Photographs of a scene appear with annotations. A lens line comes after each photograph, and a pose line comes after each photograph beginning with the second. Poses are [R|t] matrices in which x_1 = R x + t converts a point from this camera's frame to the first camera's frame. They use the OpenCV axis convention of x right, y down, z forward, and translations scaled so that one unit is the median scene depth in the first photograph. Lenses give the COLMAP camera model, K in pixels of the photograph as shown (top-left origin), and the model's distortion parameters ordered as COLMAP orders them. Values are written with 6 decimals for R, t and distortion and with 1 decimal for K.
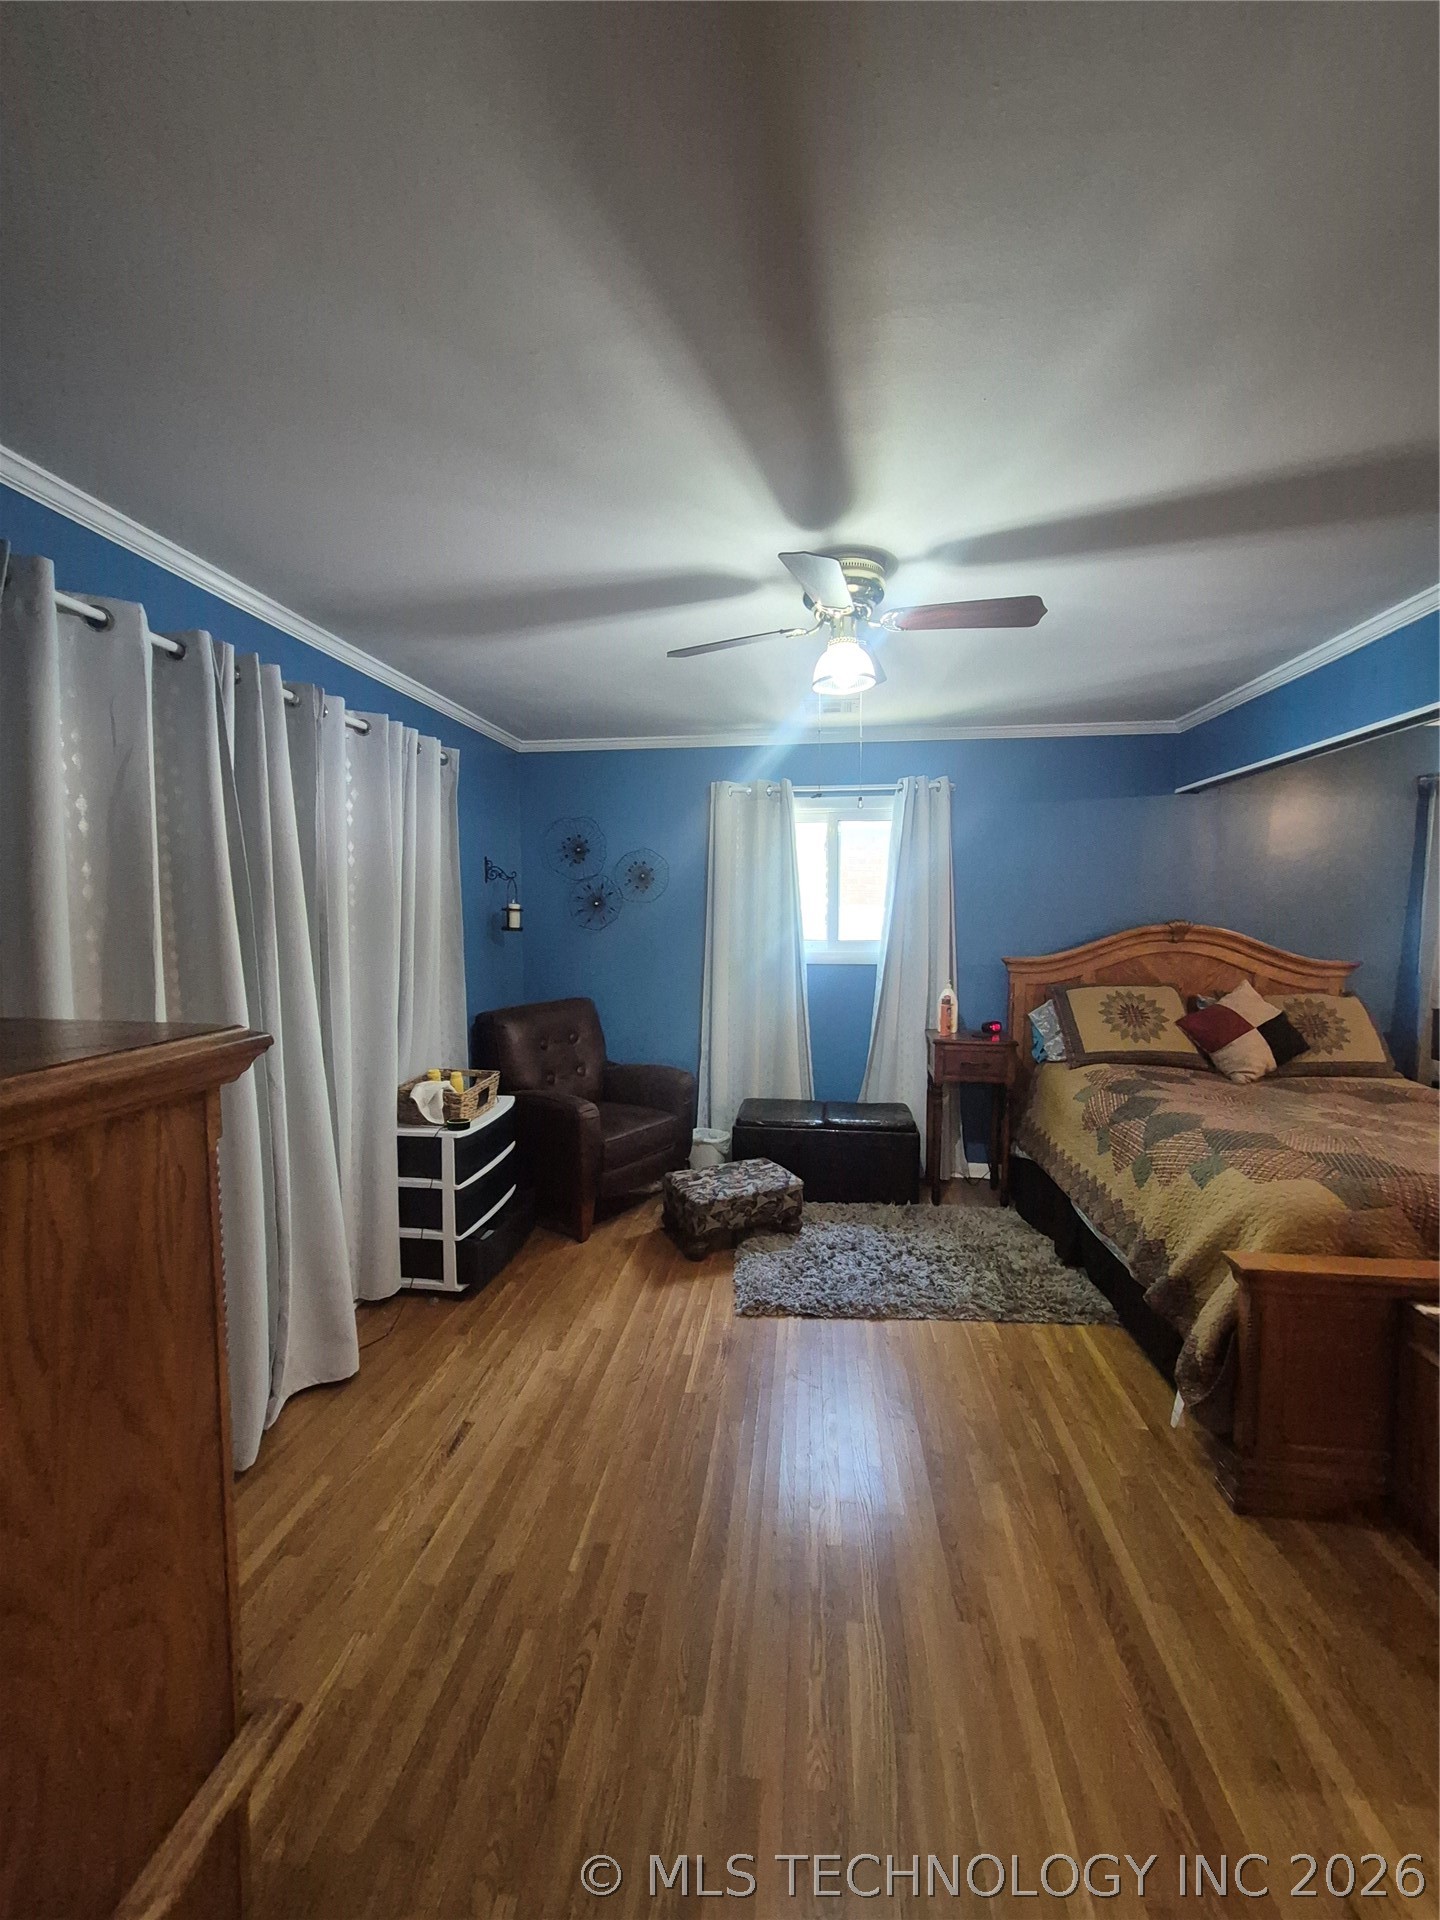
lens RADIAL K [[746.2, 0, 721.9], [0, 746.2, 951.0], [0, 0, 1]] dist [0.002110, -0.002008]
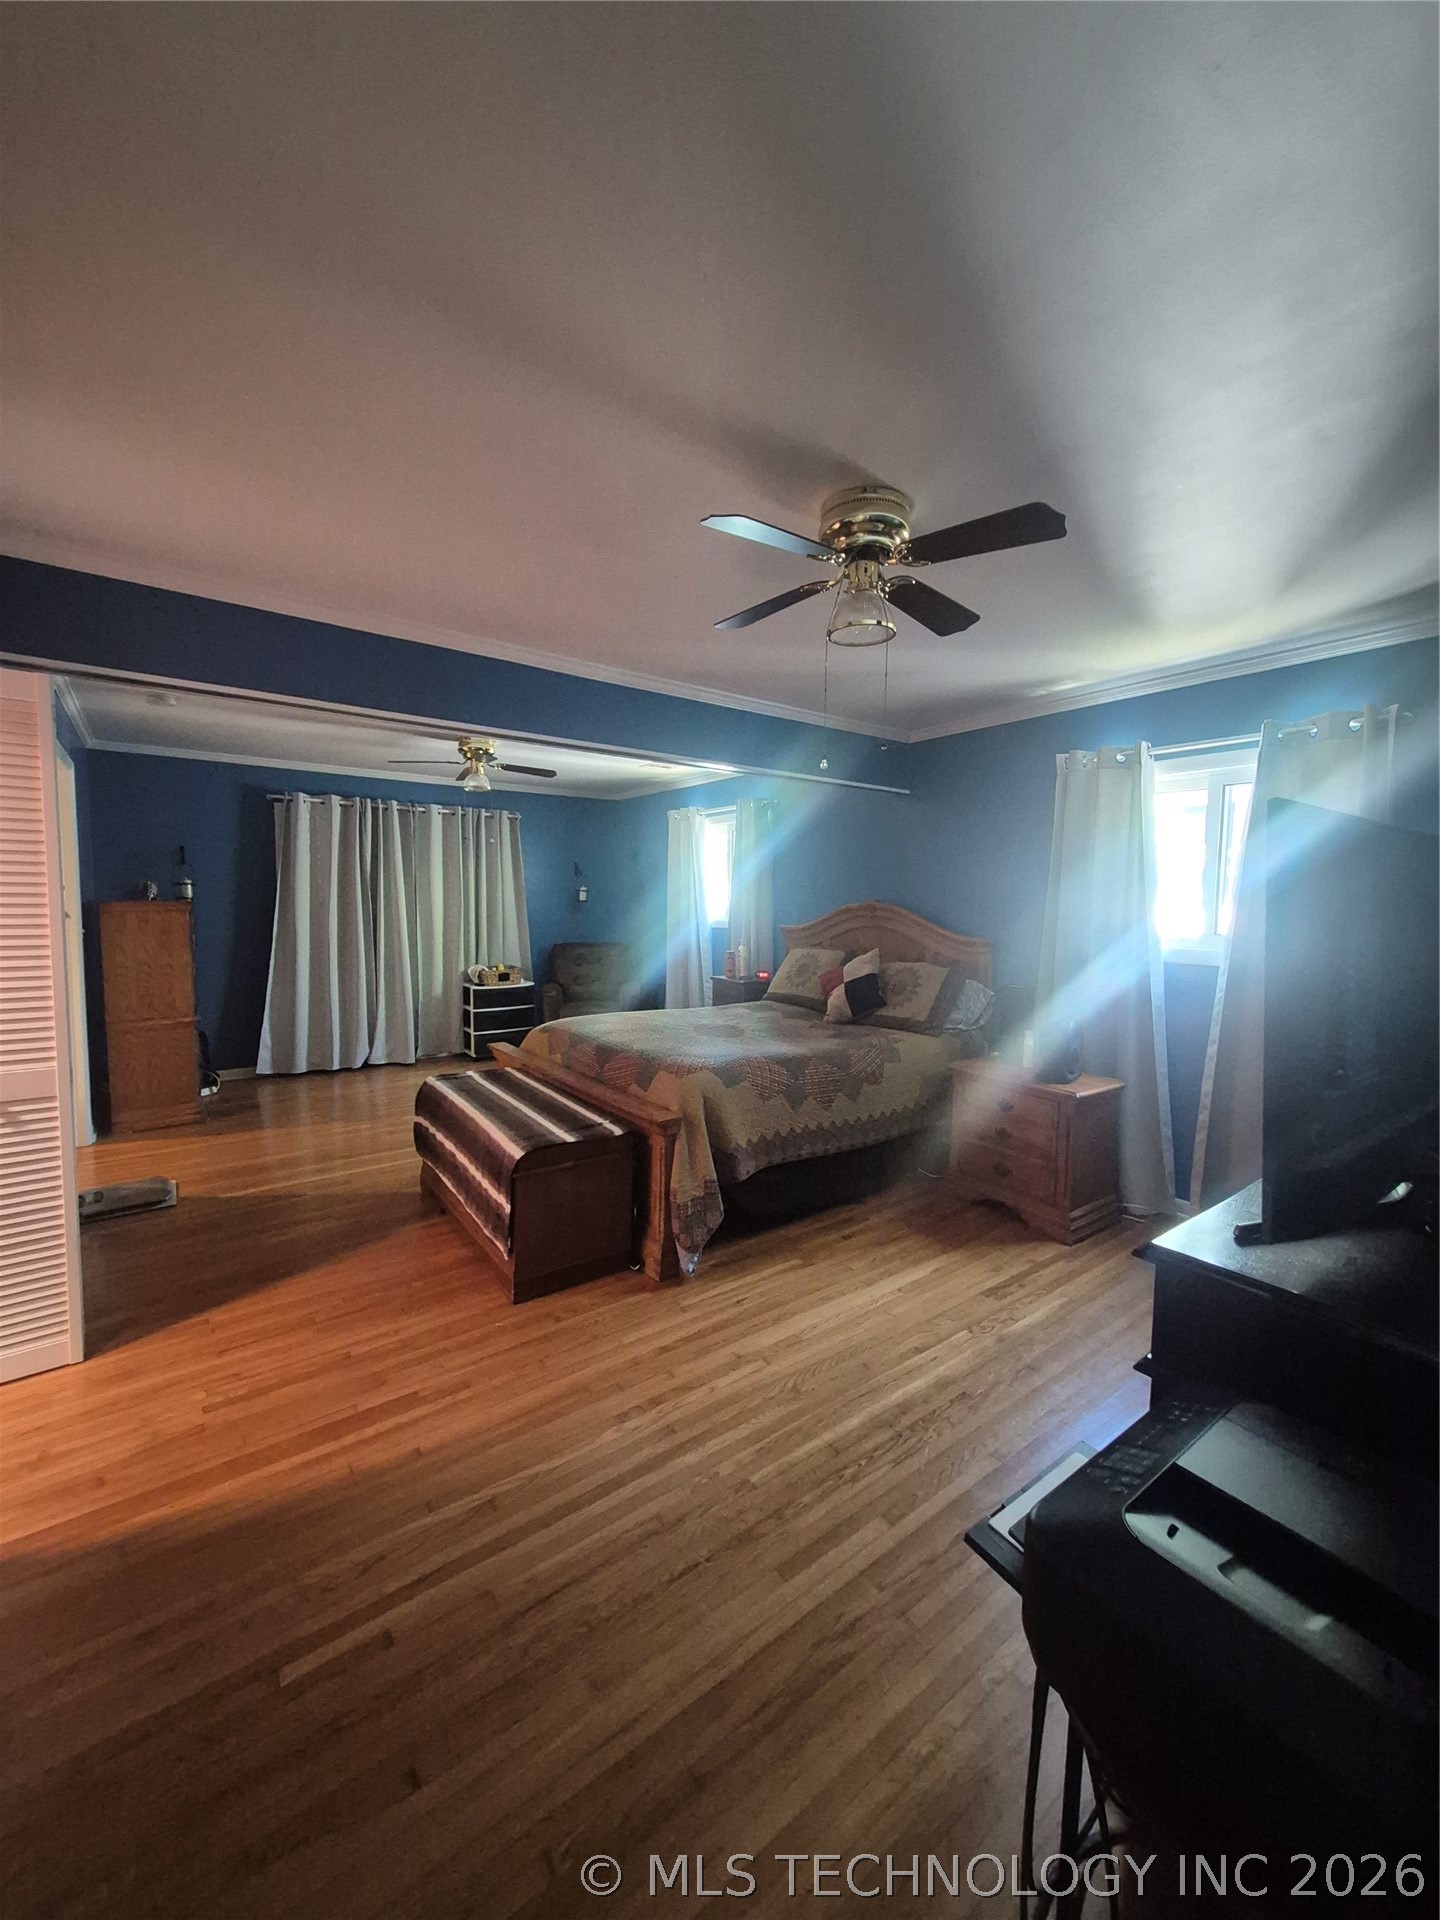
lens RADIAL K [[746.2, 0, 721.9], [0, 746.2, 951.0], [0, 0, 1]] dist [0.002110, -0.002008]
pose [[0.693658, 0.059187, -0.717868, 1.600962], [-0.049251, 0.998183, 0.034708, 0.015875], [0.718618, 0.011280, 0.695313, -0.034966]]
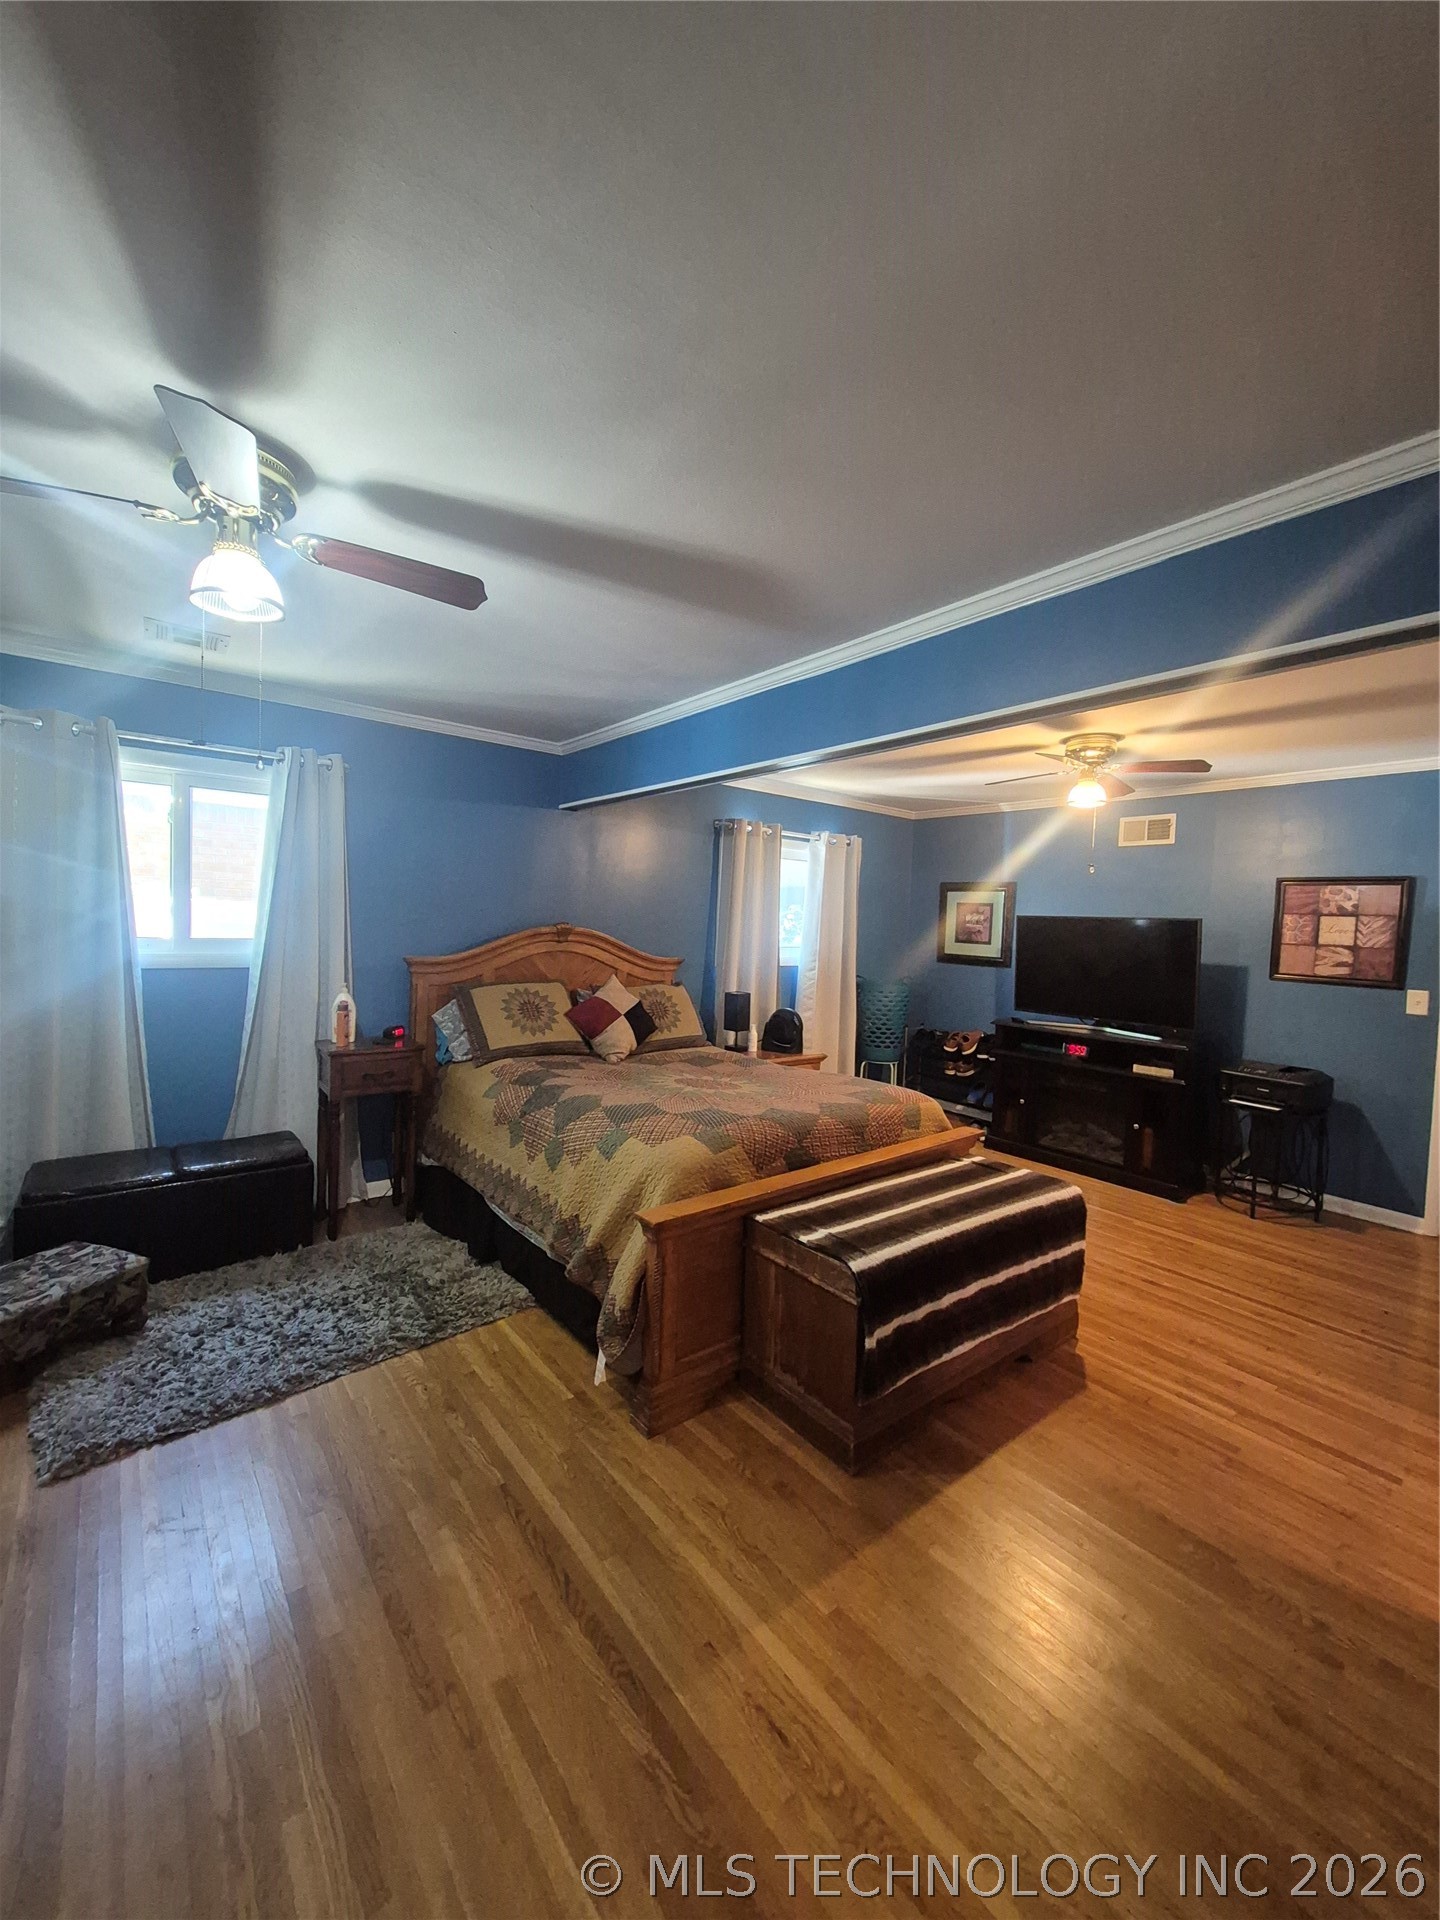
lens RADIAL K [[746.2, 0, 721.9], [0, 746.2, 951.0], [0, 0, 1]] dist [0.002110, -0.002008]
pose [[0.692680, -0.002723, 0.721240, -0.036156], [0.003813, 0.999993, 0.000113, 0.002283], [-0.721235, 0.002671, 0.692685, 0.074192]]
